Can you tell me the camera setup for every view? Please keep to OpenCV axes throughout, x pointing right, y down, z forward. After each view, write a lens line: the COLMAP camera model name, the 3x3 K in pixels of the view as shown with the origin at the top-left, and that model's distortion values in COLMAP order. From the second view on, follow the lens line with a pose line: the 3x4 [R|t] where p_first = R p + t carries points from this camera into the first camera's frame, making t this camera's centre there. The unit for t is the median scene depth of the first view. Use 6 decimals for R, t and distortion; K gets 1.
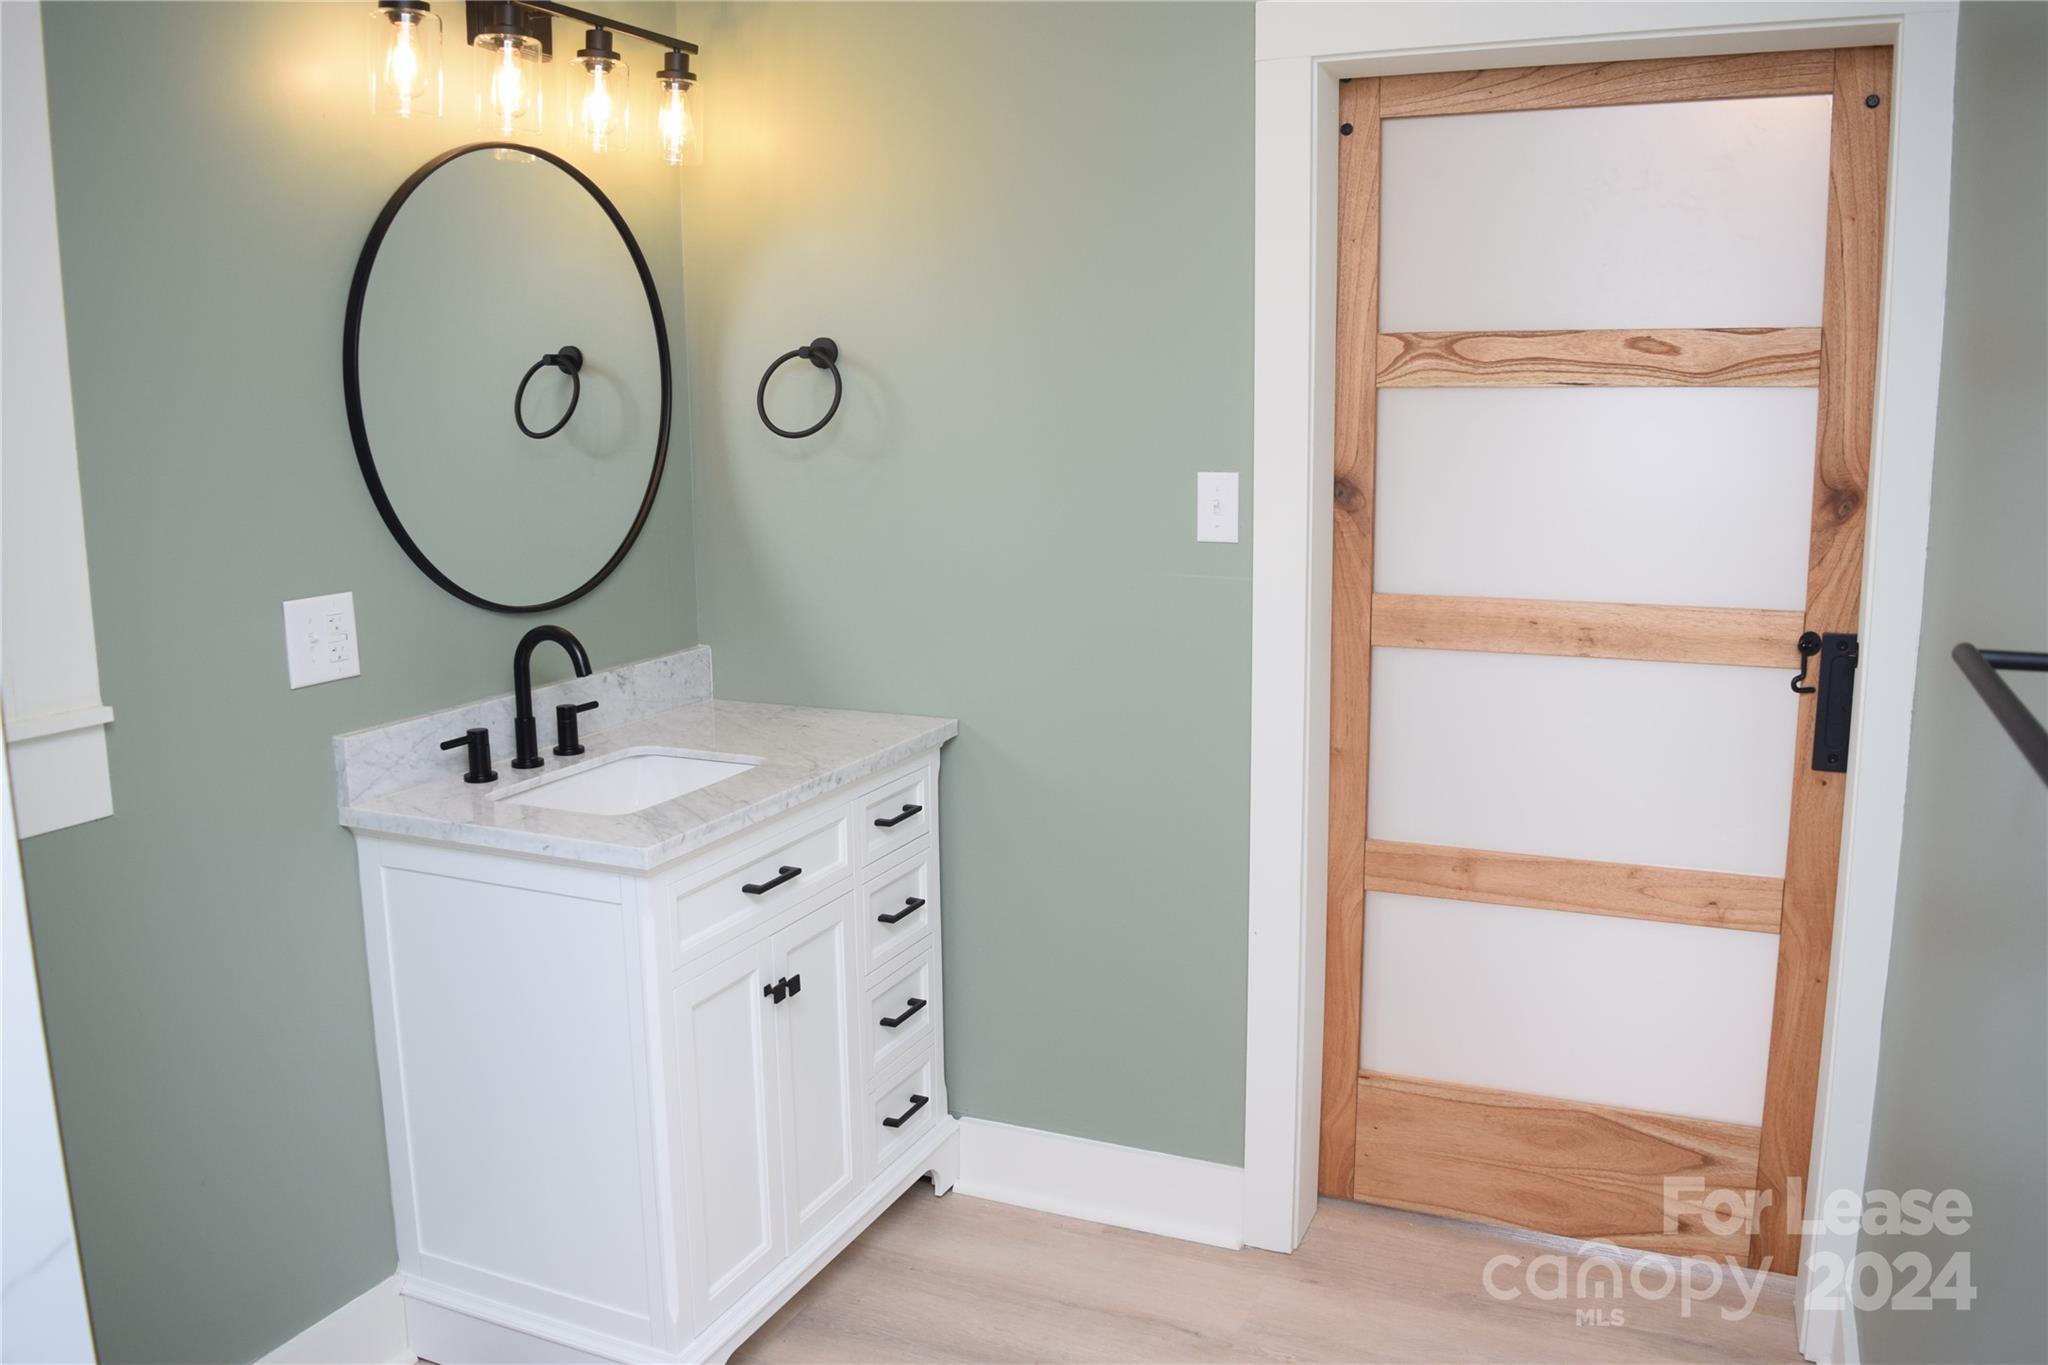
lens RADIAL K [[1608.1, 0, 1012.1], [0, 1608.1, 674.1], [0, 0, 1]] dist [-0.095968, 0.024022]
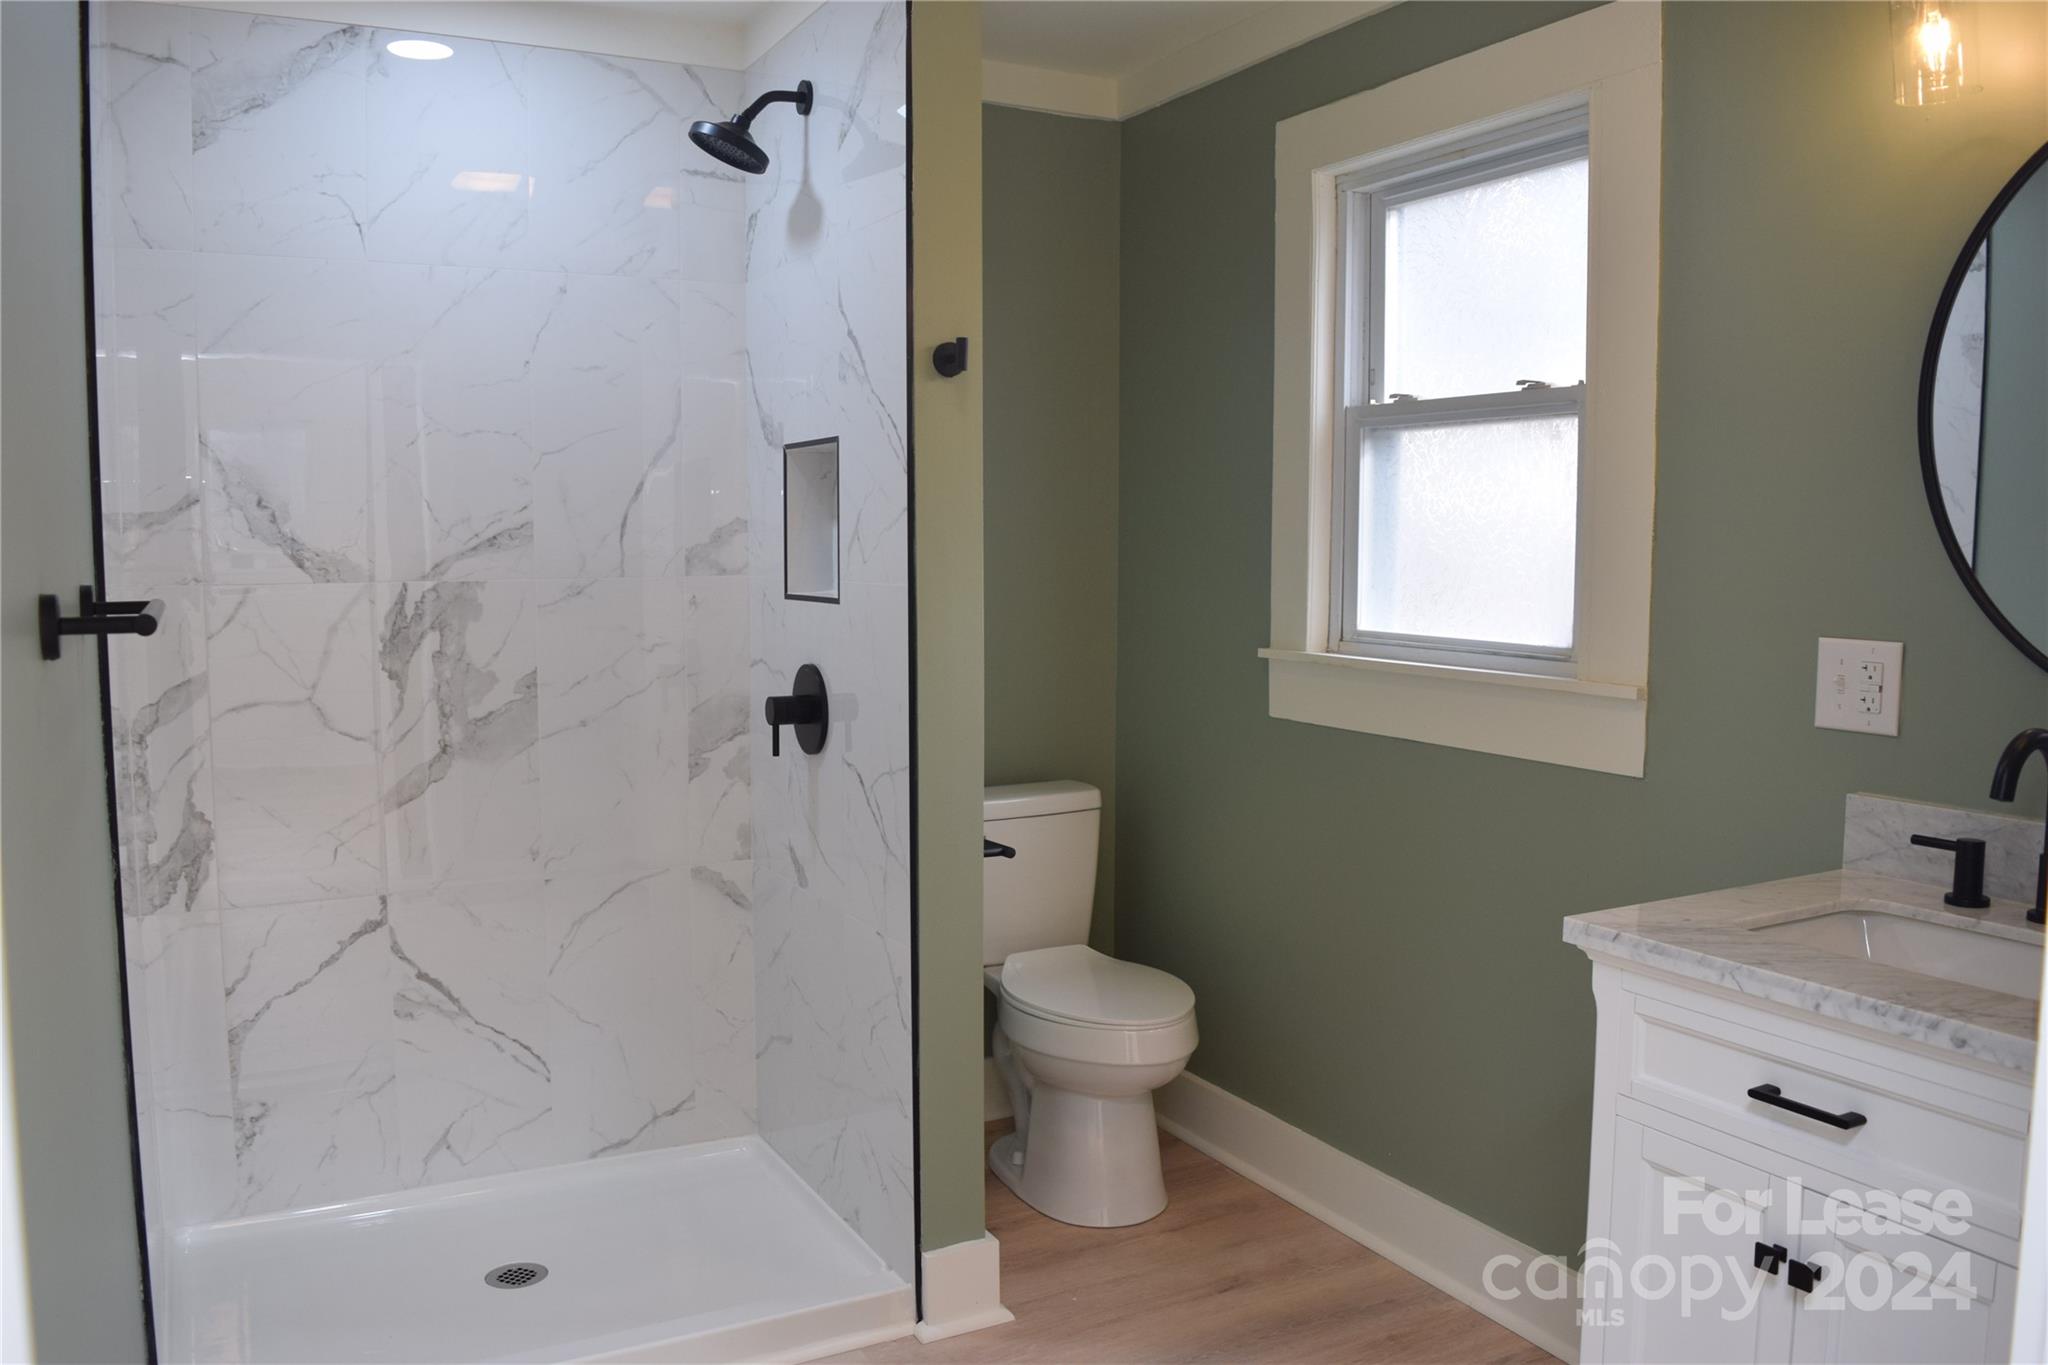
lens RADIAL K [[1608.1, 0, 1012.1], [0, 1608.1, 674.1], [0, 0, 1]] dist [-0.095968, 0.024022]
pose [[-0.608823, 0.080262, -0.789236, 0.589530], [-0.128032, 0.971885, 0.197602, -0.144722], [0.782907, 0.221352, -0.581430, 1.118158]]
